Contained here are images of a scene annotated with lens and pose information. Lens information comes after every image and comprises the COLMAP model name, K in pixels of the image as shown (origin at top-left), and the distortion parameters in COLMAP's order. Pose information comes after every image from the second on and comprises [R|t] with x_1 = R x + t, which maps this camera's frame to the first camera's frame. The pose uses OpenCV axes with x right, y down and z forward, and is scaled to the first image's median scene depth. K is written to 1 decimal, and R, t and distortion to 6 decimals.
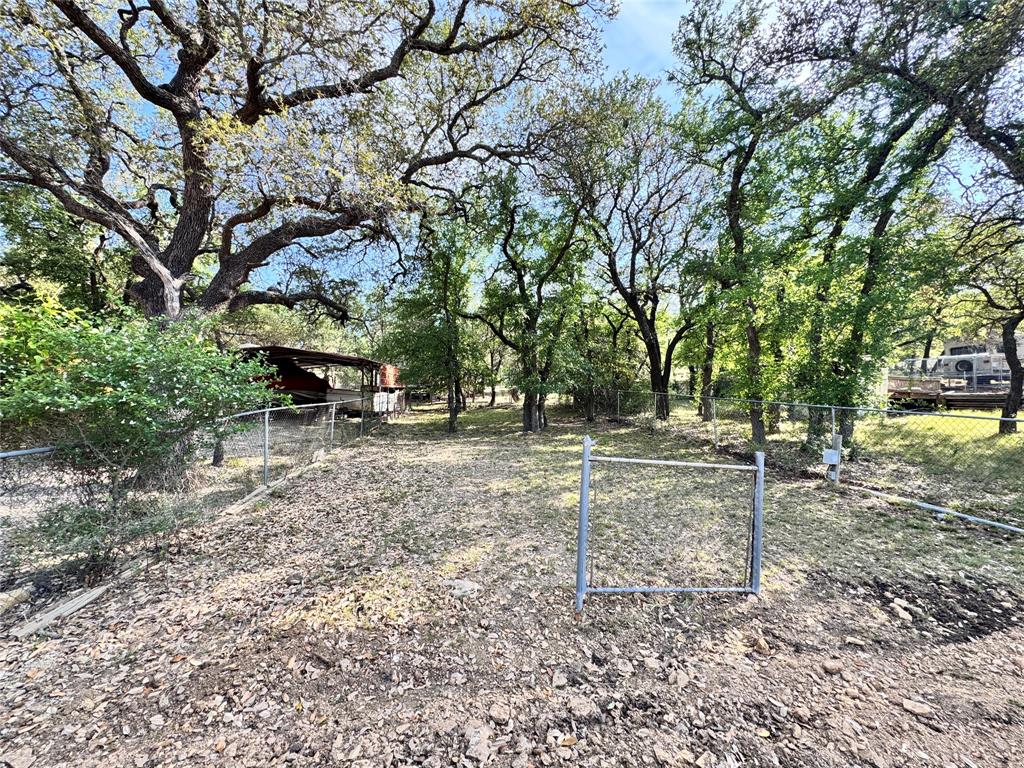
lens RADIAL K [[409.0, 0, 512.2], [0, 409.0, 383.0], [0, 0, 1]] dist [-0.002529, 0.000582]
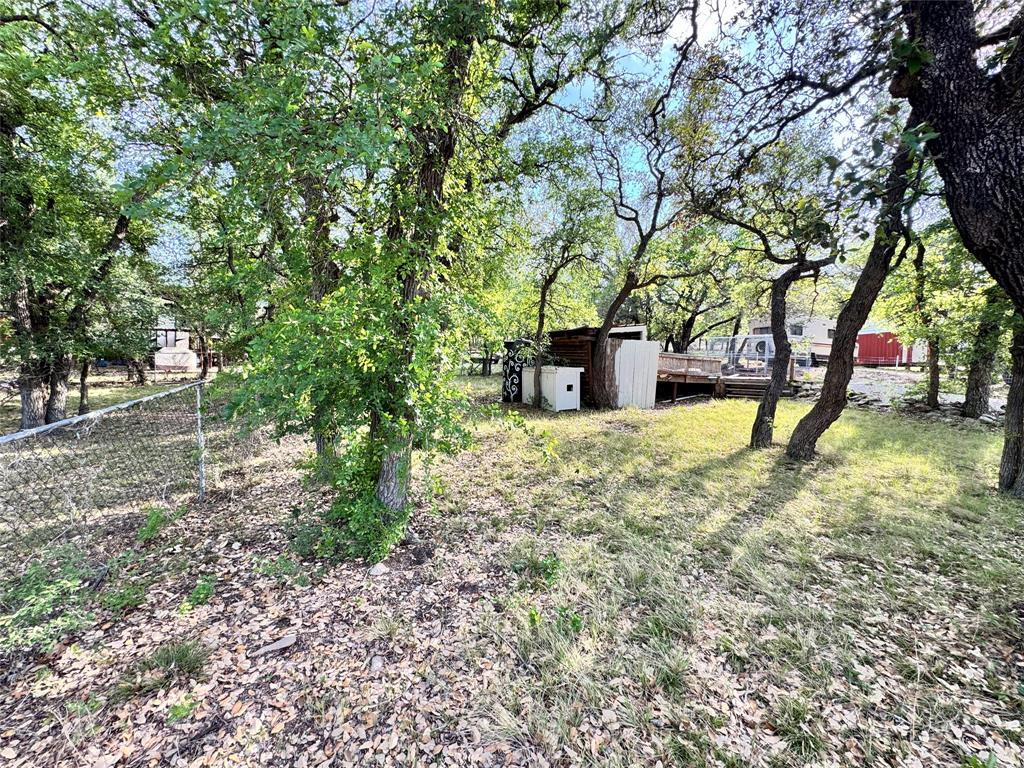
lens RADIAL K [[409.0, 0, 512.2], [0, 409.0, 383.0], [0, 0, 1]] dist [-0.002529, 0.000582]
pose [[0.965870, 0.017496, 0.258437, 0.454888], [-0.035480, 0.997249, 0.065087, -0.000799], [-0.256587, -0.072035, 0.963833, 0.333287]]
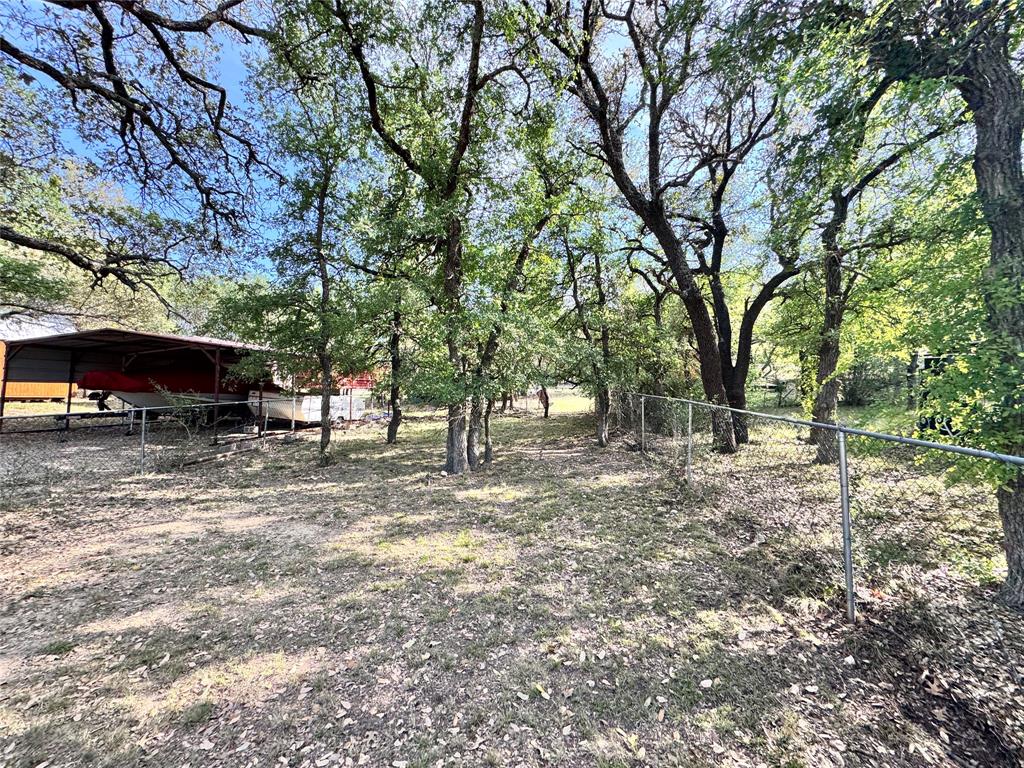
lens RADIAL K [[409.0, 0, 512.2], [0, 409.0, 383.0], [0, 0, 1]] dist [-0.002529, 0.000582]
pose [[0.974790, -0.003345, -0.223099, 0.220092], [0.003104, 0.999994, -0.001433, 0.003642], [0.223102, 0.000705, 0.974795, 0.443001]]
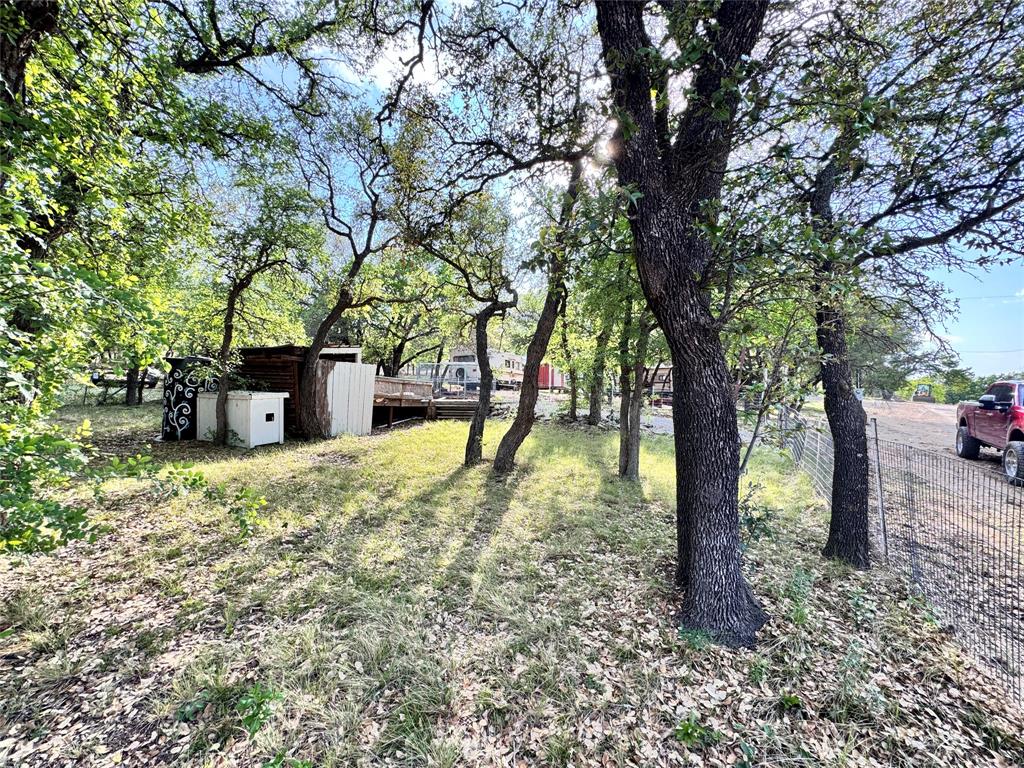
lens RADIAL K [[409.0, 0, 512.2], [0, 409.0, 383.0], [0, 0, 1]] dist [-0.002529, 0.000582]
pose [[0.586769, 0.037882, 0.808868, 0.463537], [-0.037426, 0.999106, -0.019642, -0.000238], [-0.808889, -0.018747, 0.587662, 0.366423]]
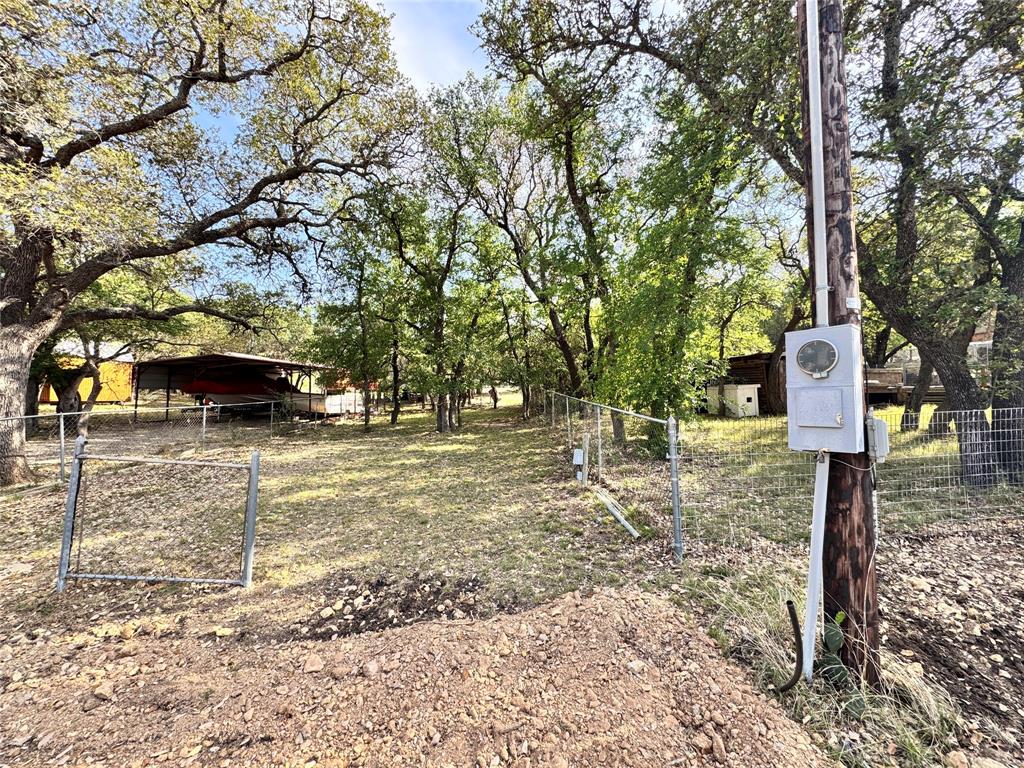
lens RADIAL K [[409.0, 0, 512.2], [0, 409.0, 383.0], [0, 0, 1]] dist [-0.002529, 0.000582]
pose [[0.993045, -0.018992, -0.116195, 0.309397], [0.018953, 0.999819, -0.001447, 0.002332], [0.116201, -0.000765, 0.993225, 0.007079]]
